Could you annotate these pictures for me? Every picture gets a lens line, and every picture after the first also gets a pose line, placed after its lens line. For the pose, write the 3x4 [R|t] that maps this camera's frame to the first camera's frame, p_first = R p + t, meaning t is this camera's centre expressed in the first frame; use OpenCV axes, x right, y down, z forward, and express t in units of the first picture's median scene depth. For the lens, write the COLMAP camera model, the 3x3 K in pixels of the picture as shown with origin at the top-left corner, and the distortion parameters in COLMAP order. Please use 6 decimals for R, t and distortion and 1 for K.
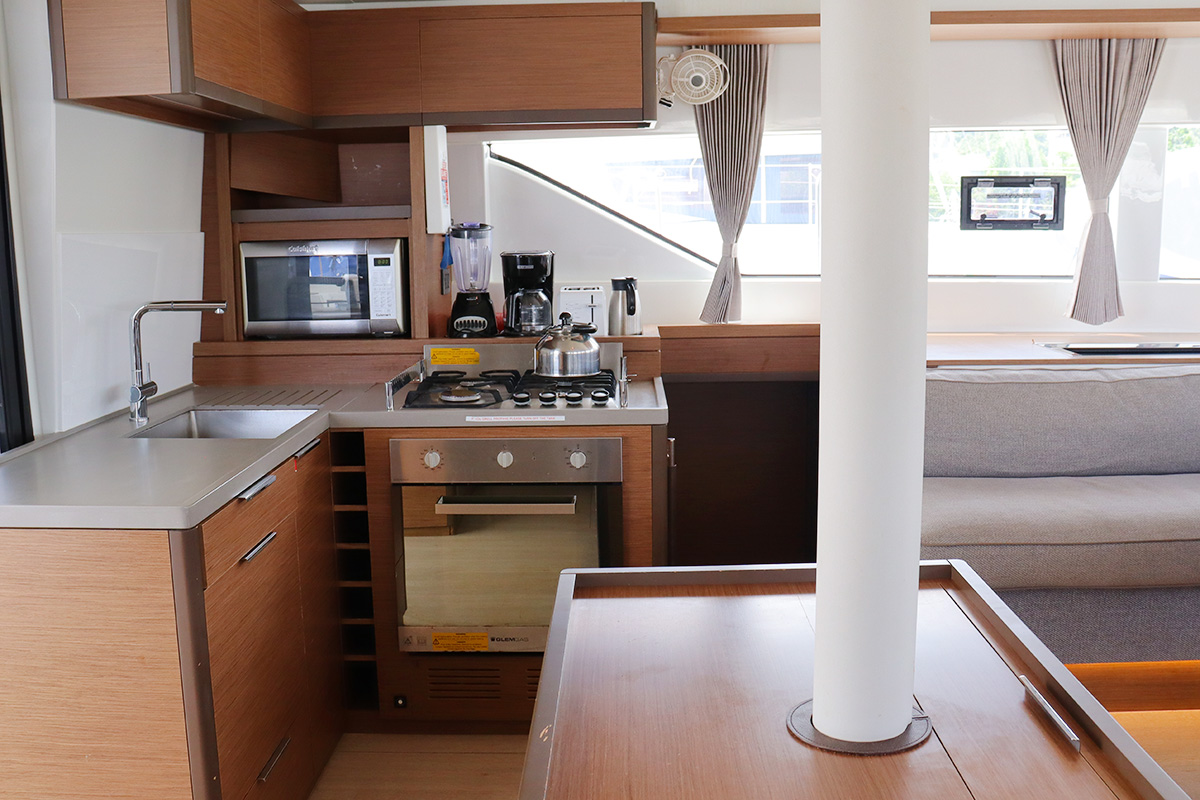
lens RADIAL K [[1154.5, 0, 600.0], [0, 1154.5, 400.0], [0, 0, 1]] dist [-0.195630, 0.179074]
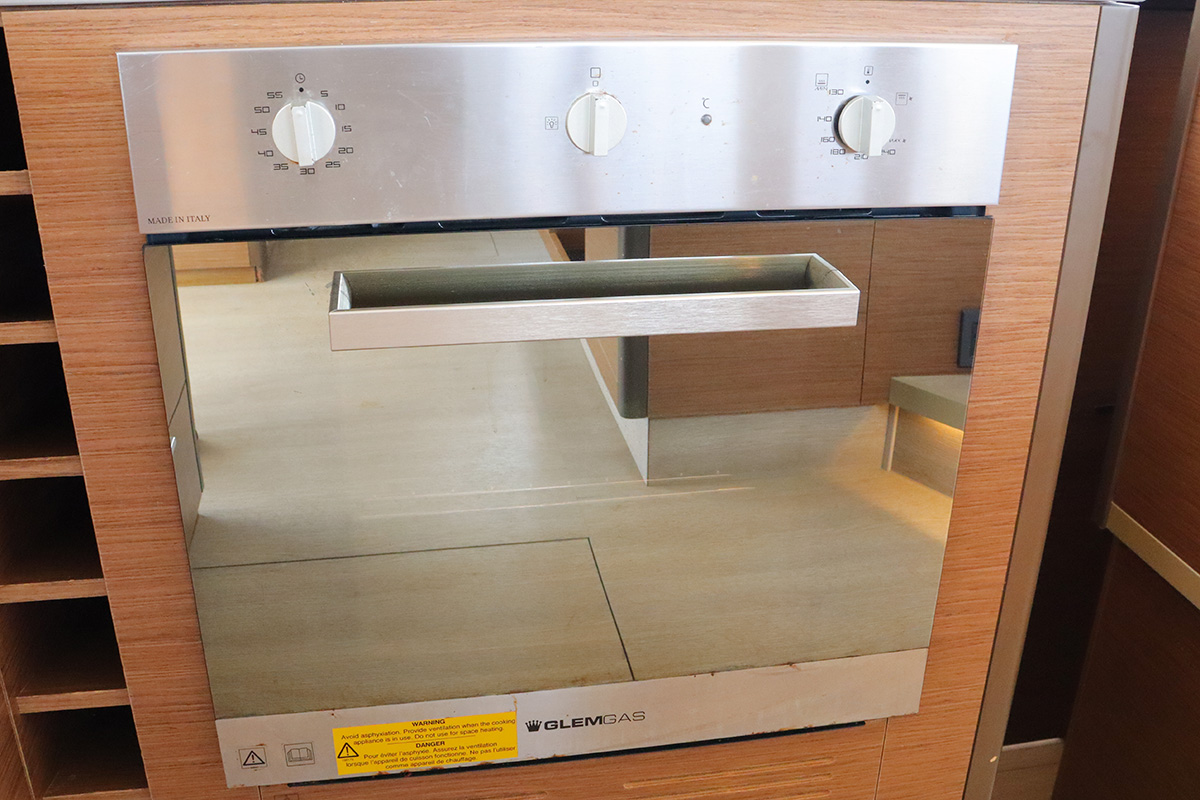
lens RADIAL K [[1154.5, 0, 600.0], [0, 1154.5, 400.0], [0, 0, 1]] dist [-0.195630, 0.179074]
pose [[0.980609, -0.055590, 0.187923, -0.111219], [0.004499, 0.965058, 0.261998, 0.037061], [-0.195921, -0.256072, 0.946595, 0.626467]]
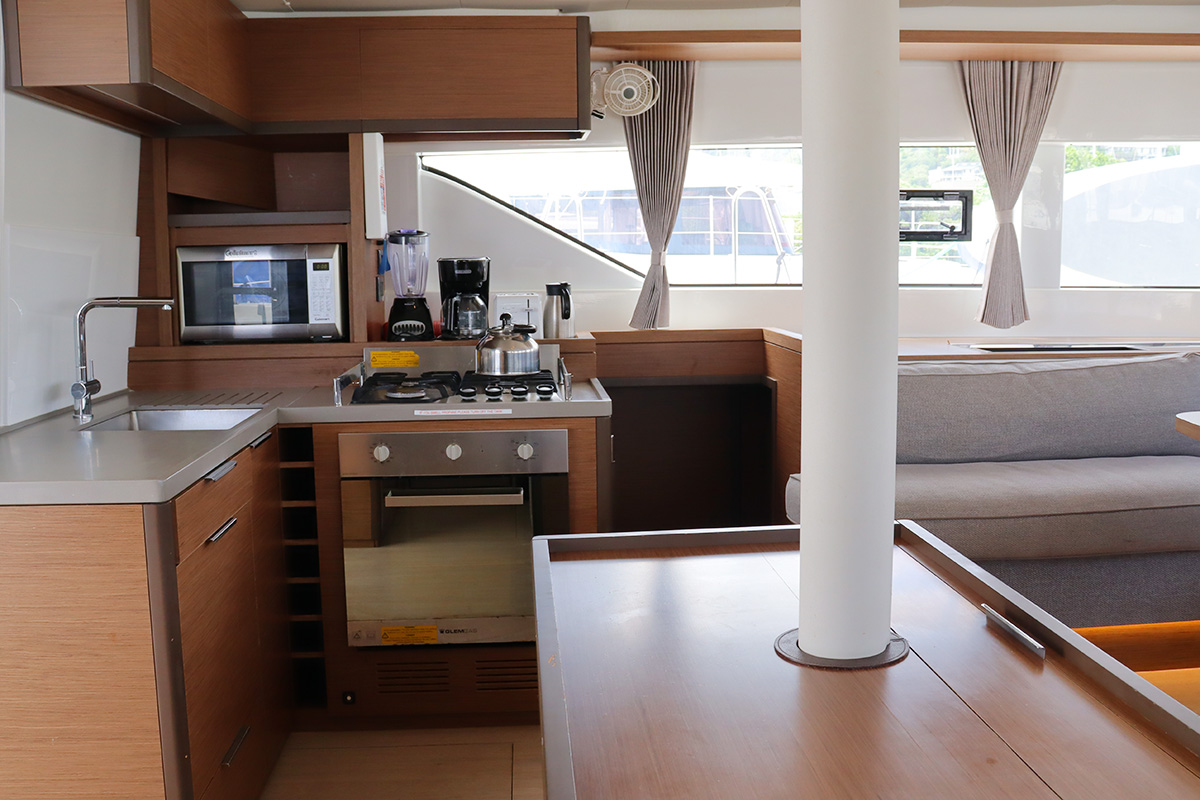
lens RADIAL K [[1154.1, 0, 623.7], [0, 1154.1, 400.7], [0, 0, 1]] dist [-0.191573, 0.167813]
pose [[0.993762, -0.009228, 0.111136, -0.038023], [0.012989, 0.999366, -0.033161, 0.035043], [-0.110759, 0.034398, 0.993252, -0.023835]]
